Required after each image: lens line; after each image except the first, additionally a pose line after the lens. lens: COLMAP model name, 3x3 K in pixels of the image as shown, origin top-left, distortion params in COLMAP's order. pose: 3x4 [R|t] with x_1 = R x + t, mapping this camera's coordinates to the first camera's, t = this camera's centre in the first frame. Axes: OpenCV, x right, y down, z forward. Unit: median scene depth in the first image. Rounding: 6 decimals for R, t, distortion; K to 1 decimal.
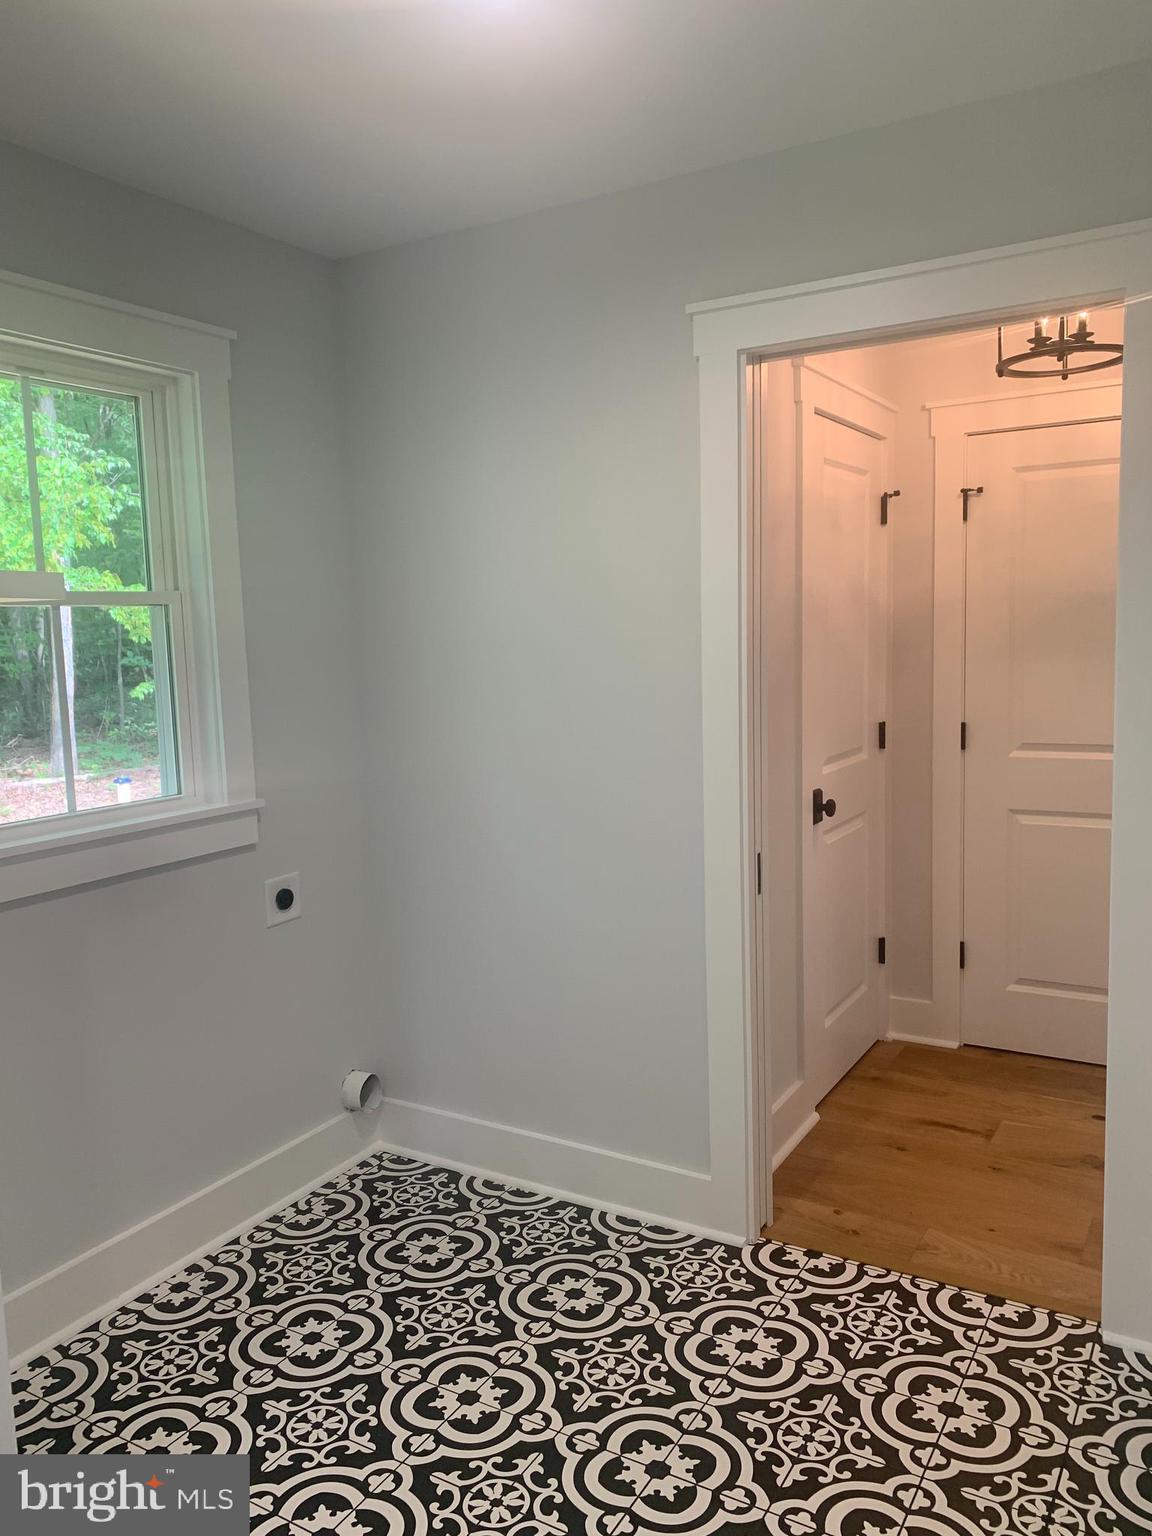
lens RADIAL K [[1168.7, 0, 576.0], [0, 1168.7, 768.0], [0, 0, 1]] dist [-0.000523, -0.005321]
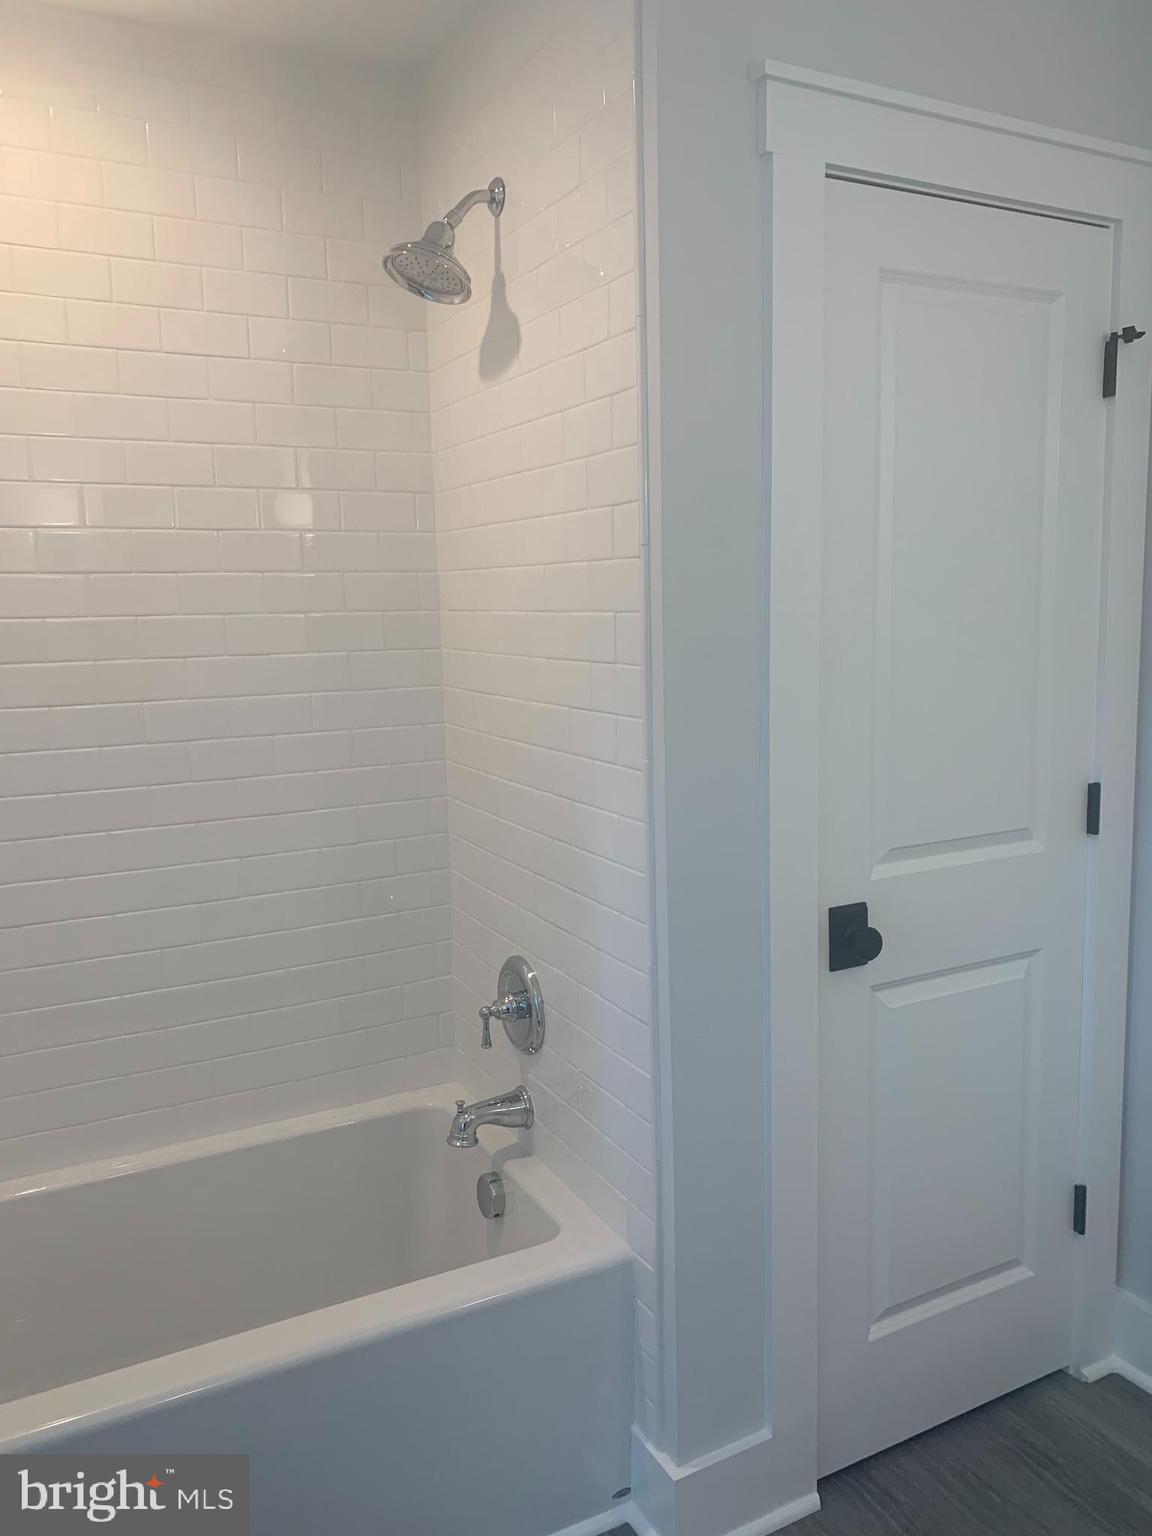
lens RADIAL K [[1168.7, 0, 576.0], [0, 1168.7, 768.0], [0, 0, 1]] dist [-0.000523, -0.005321]
pose [[0.847581, 0.073285, -0.525581, 0.420493], [-0.059253, 0.997295, 0.043504, -0.067786], [0.527347, -0.005730, 0.849630, 0.542677]]
